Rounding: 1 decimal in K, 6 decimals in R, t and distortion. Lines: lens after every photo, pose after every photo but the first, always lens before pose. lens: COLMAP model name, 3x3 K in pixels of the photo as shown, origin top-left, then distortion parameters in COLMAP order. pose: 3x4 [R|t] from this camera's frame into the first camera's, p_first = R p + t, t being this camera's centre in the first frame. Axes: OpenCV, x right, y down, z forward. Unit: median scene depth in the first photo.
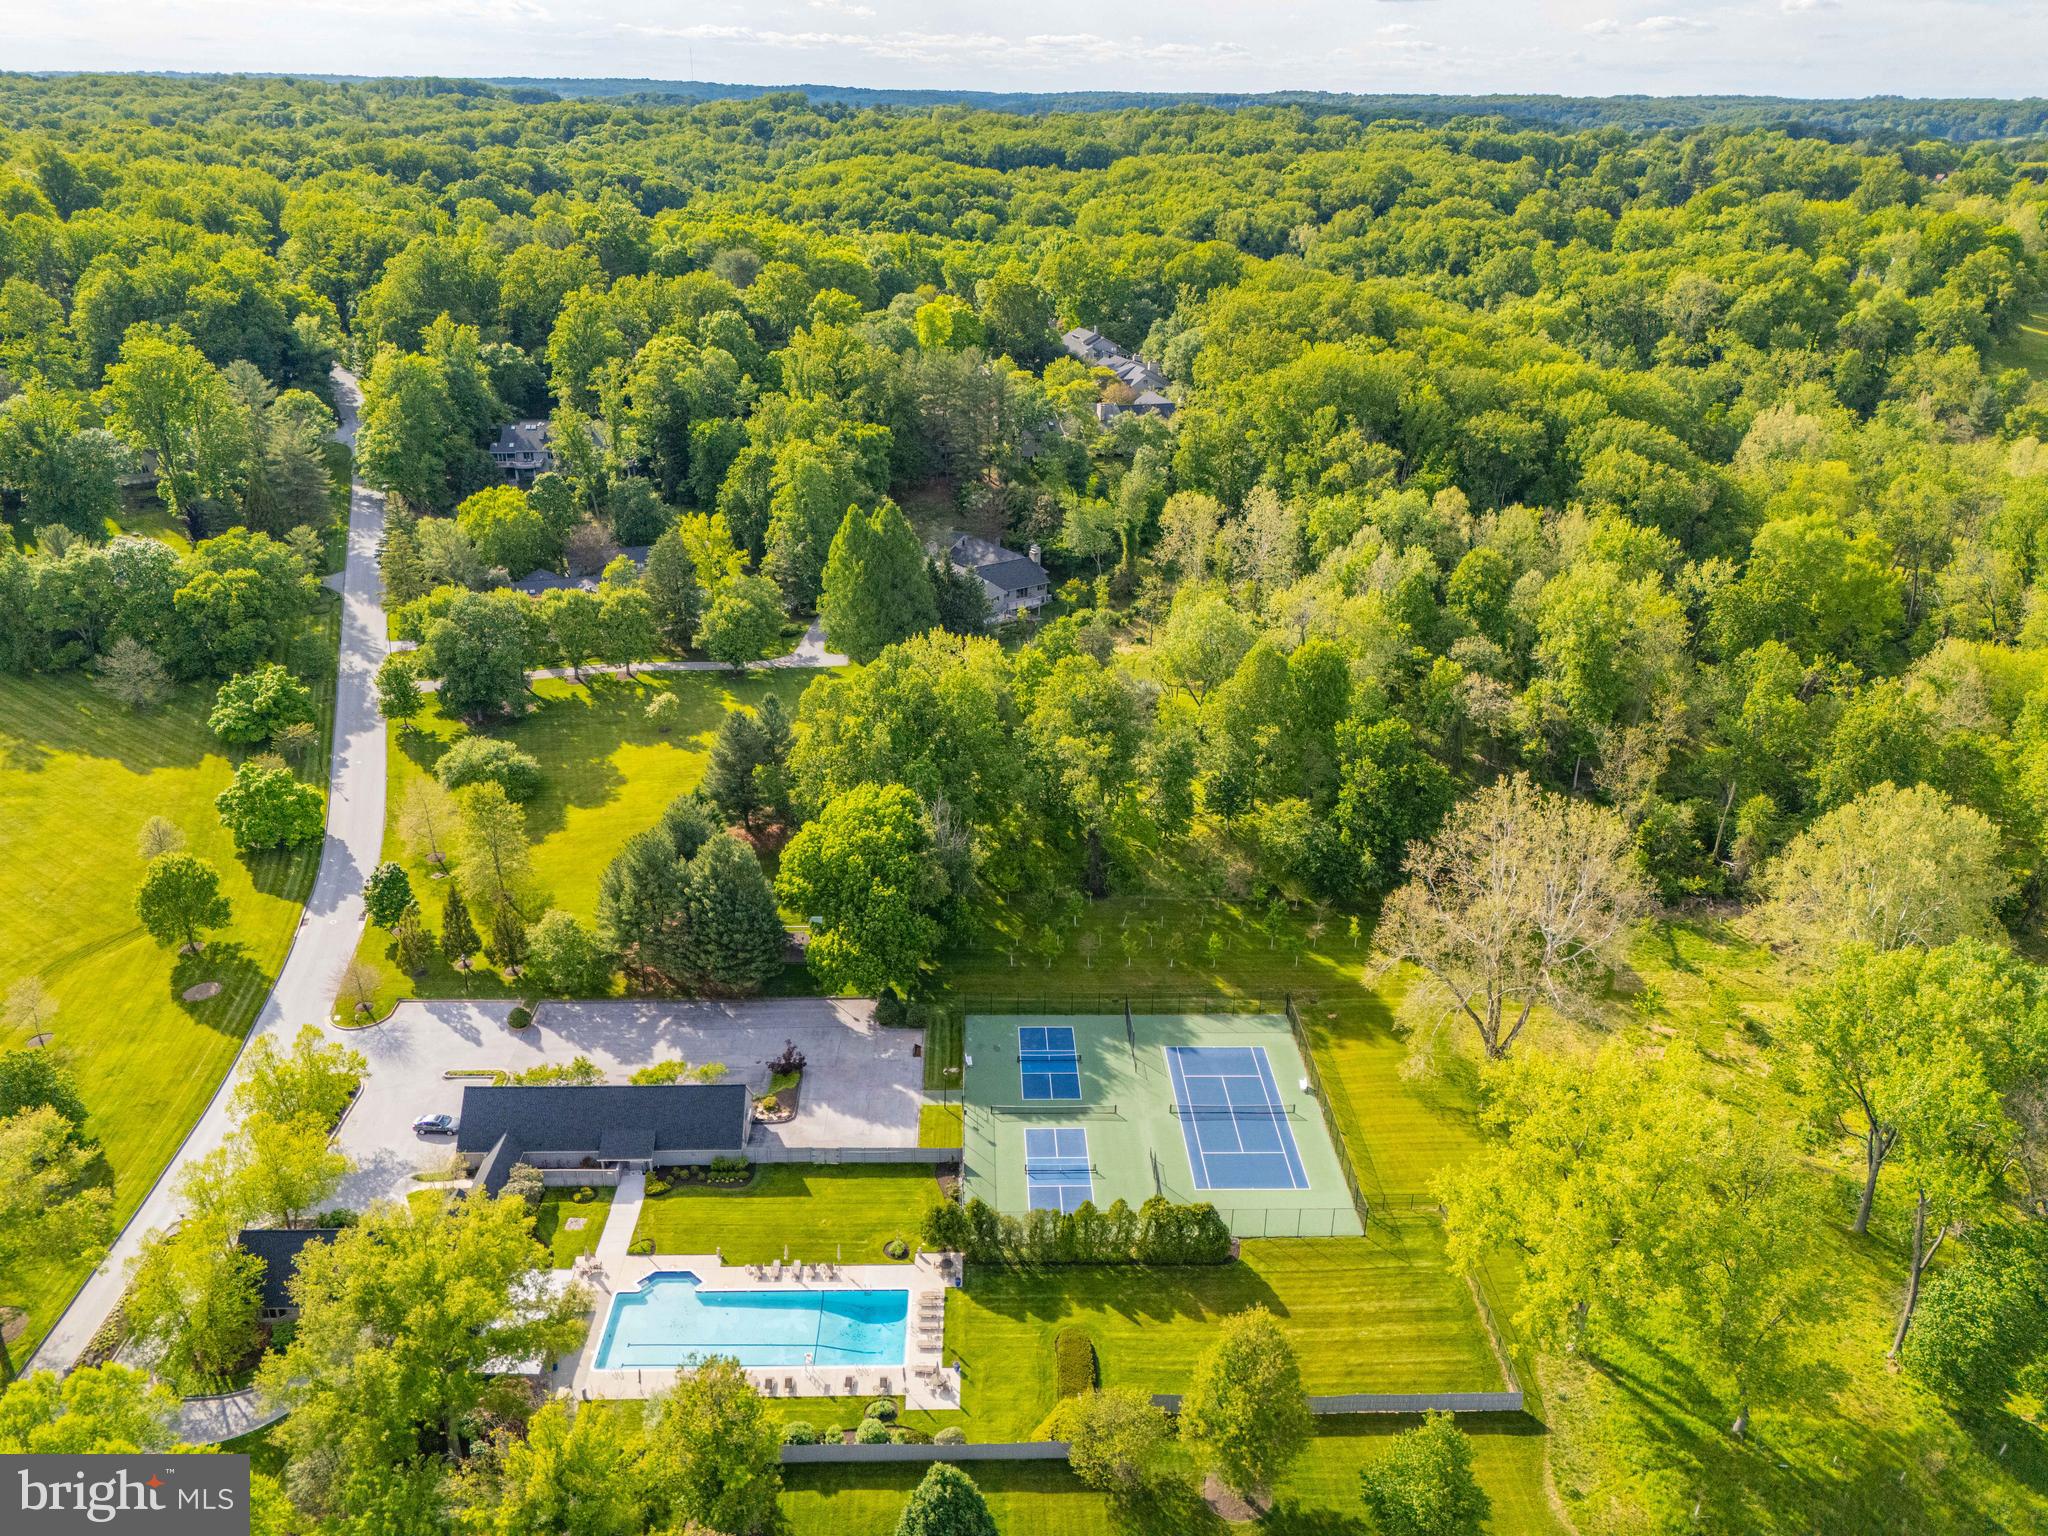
lens RADIAL K [[1510.0, 0, 1024.0], [0, 1510.0, 768.0], [0, 0, 1]] dist [0.092703, -0.089385]
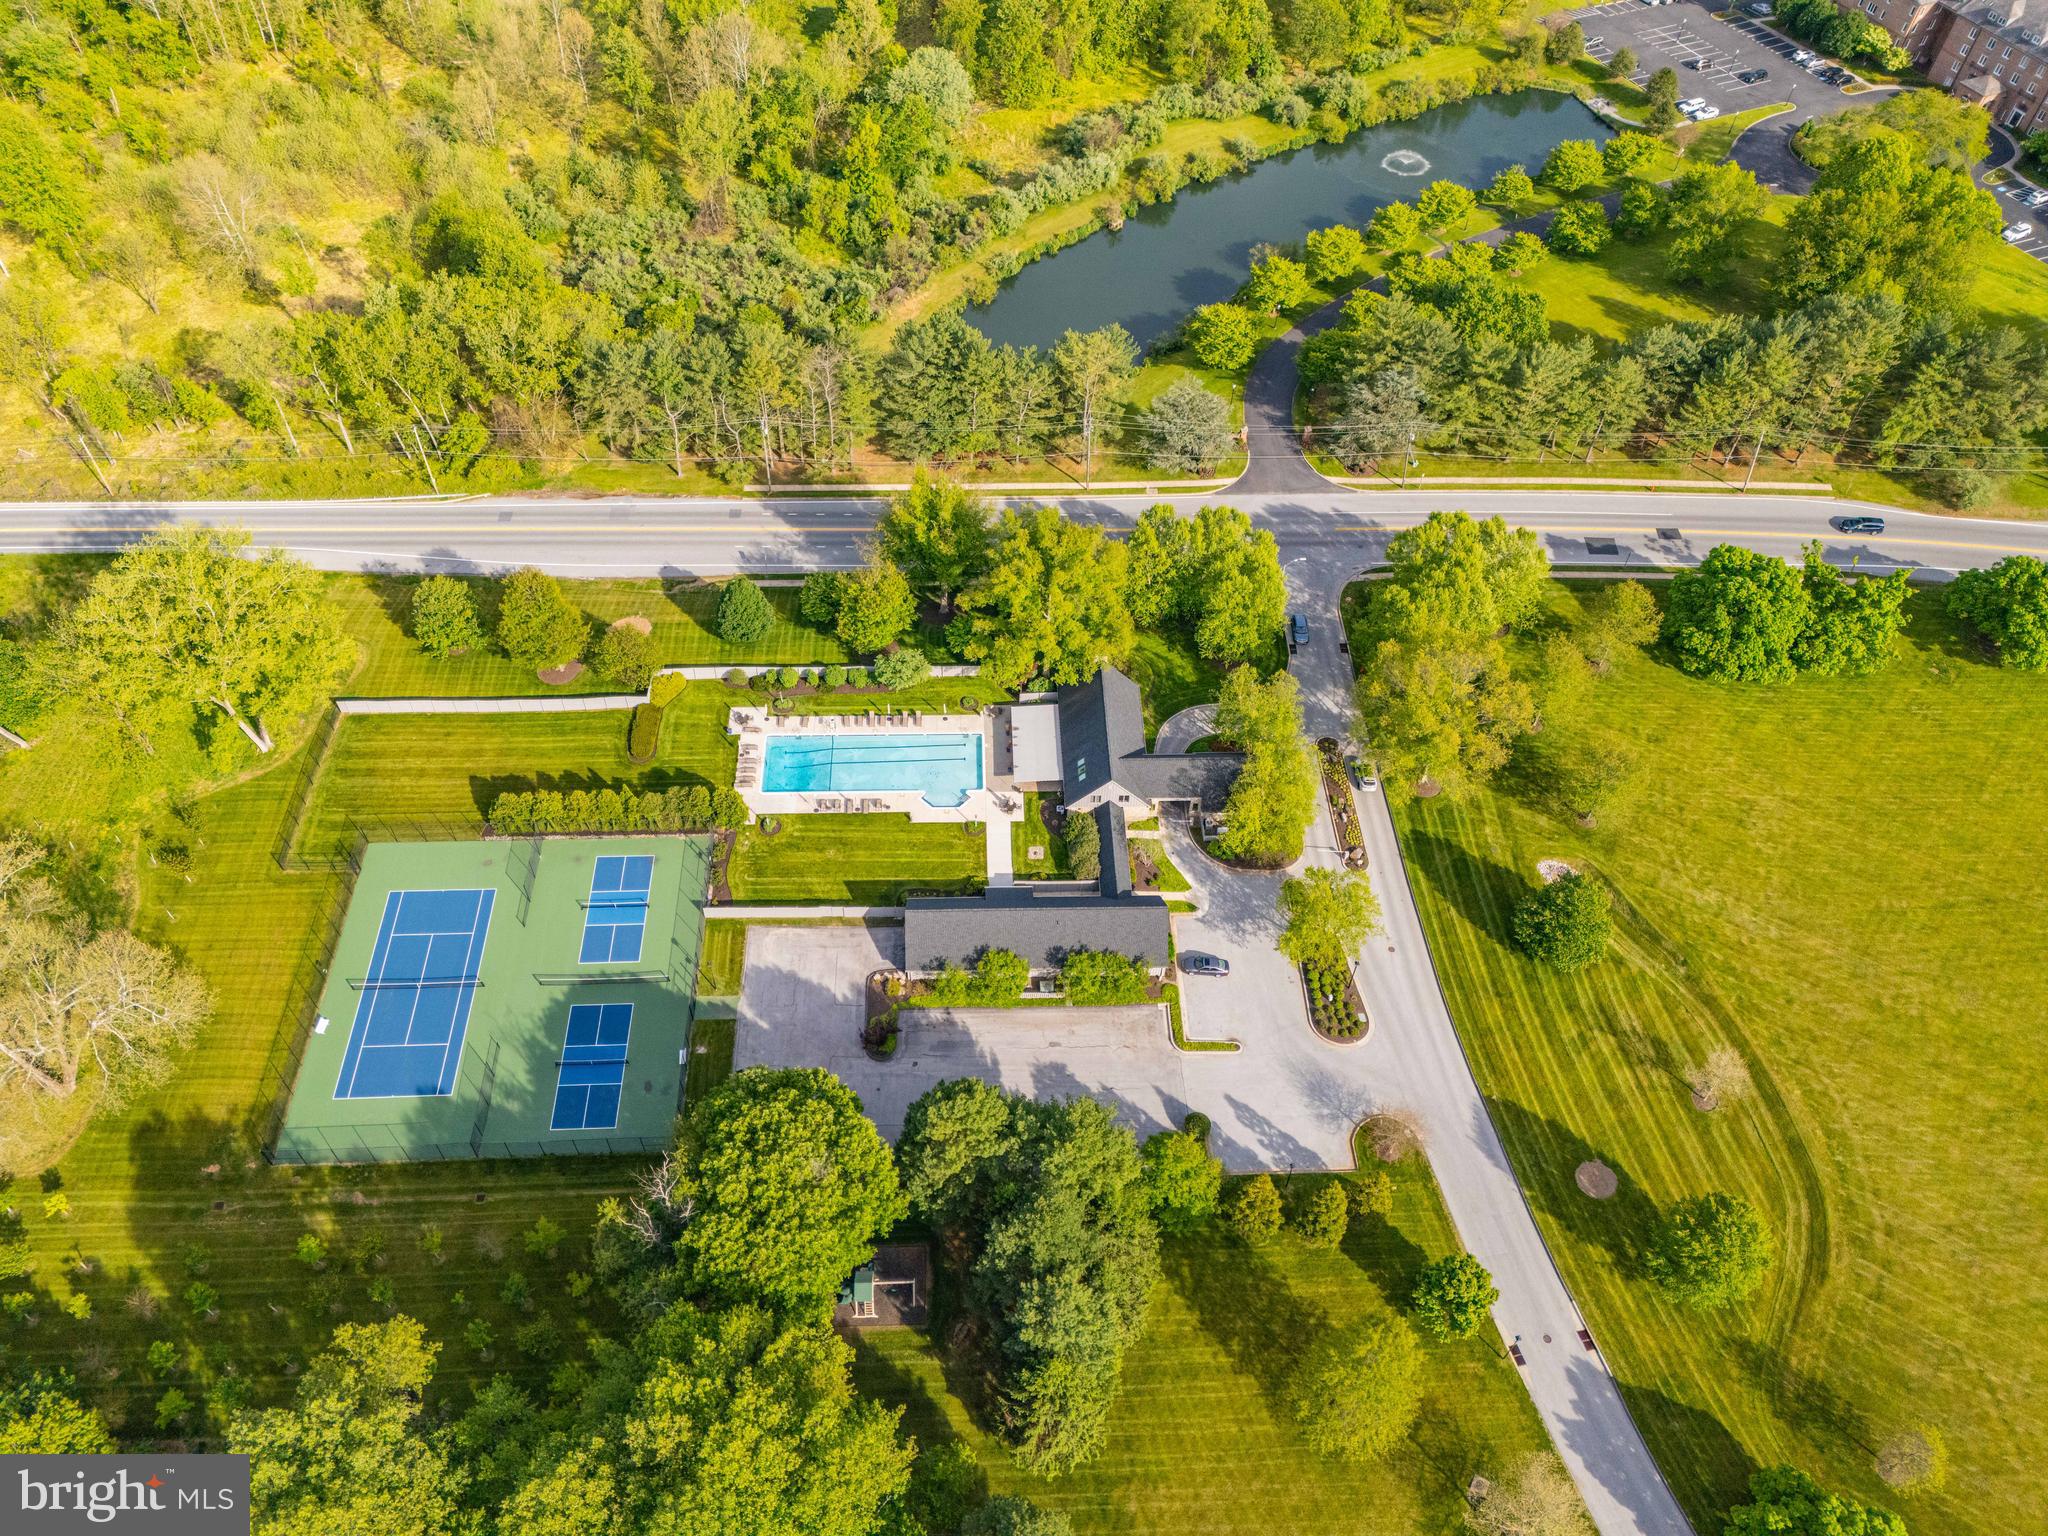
lens RADIAL K [[1497.7, 0, 1024.1], [0, 1497.7, 749.7], [0, 0, 1]] dist [0.094279, -0.103179]
pose [[-0.999208, -0.015822, -0.036513, -0.233199], [-0.039497, 0.282514, 0.958450, -0.838032], [-0.004849, 0.959133, -0.282915, 1.225921]]
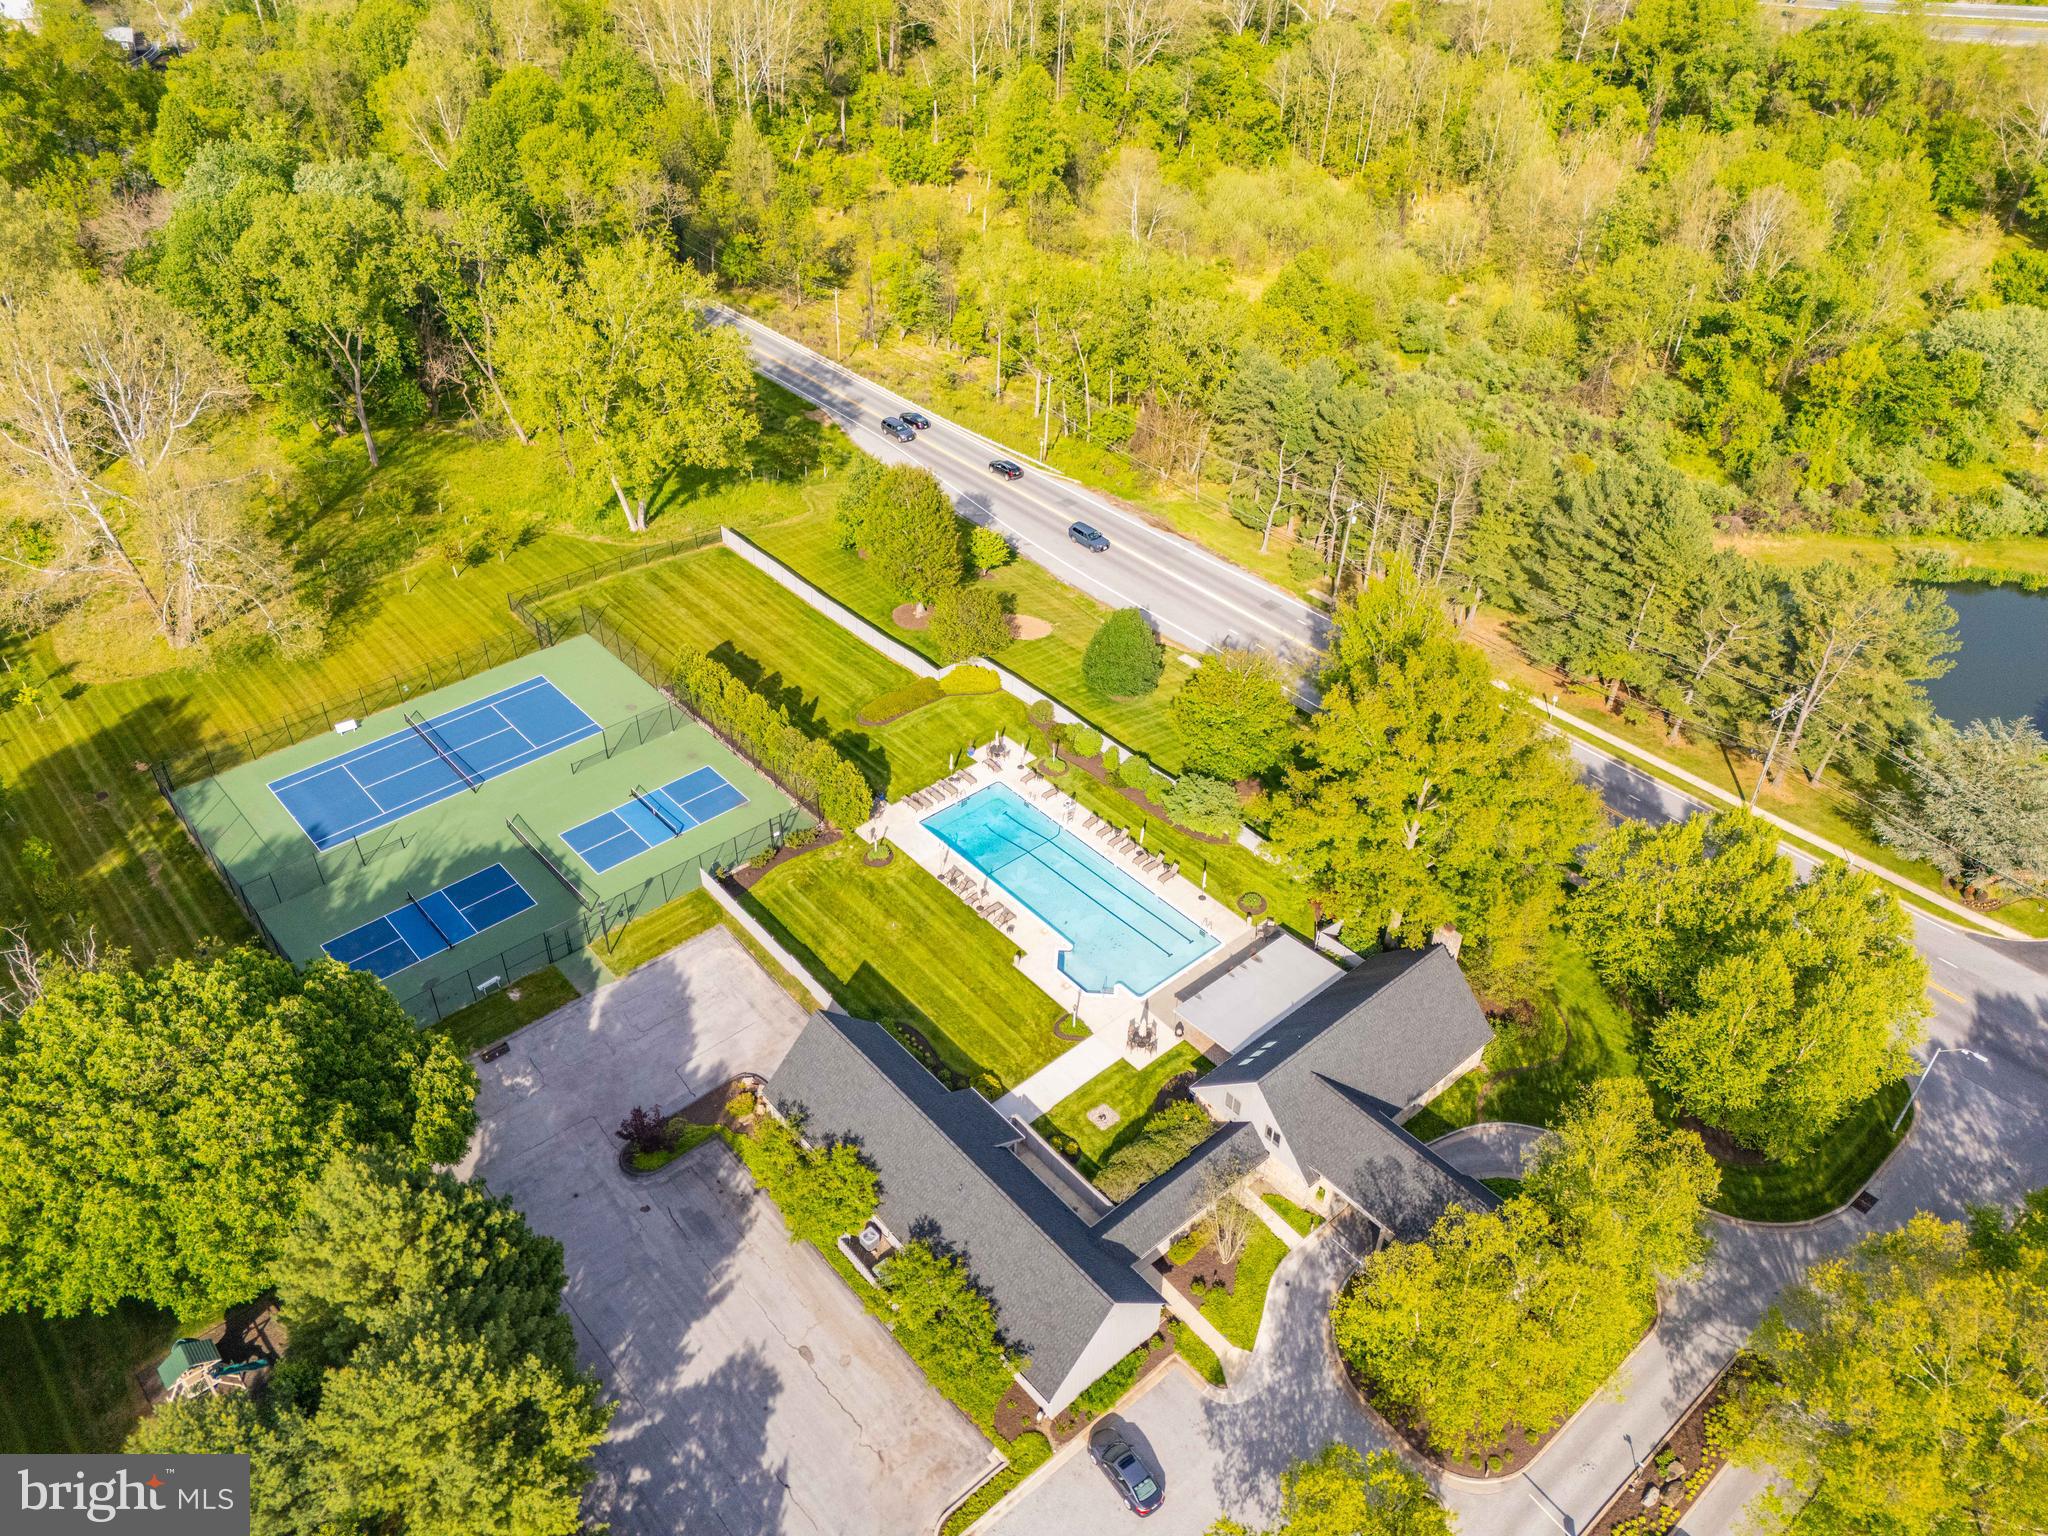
lens RADIAL K [[1497.7, 0, 1024.1], [0, 1497.7, 749.7], [0, 0, 1]] dist [0.094279, -0.103179]
pose [[-0.640876, -0.478666, 0.600130, -0.588237], [0.286474, 0.576171, 0.765480, -0.328258], [-0.712187, 0.662500, -0.232129, 1.048282]]
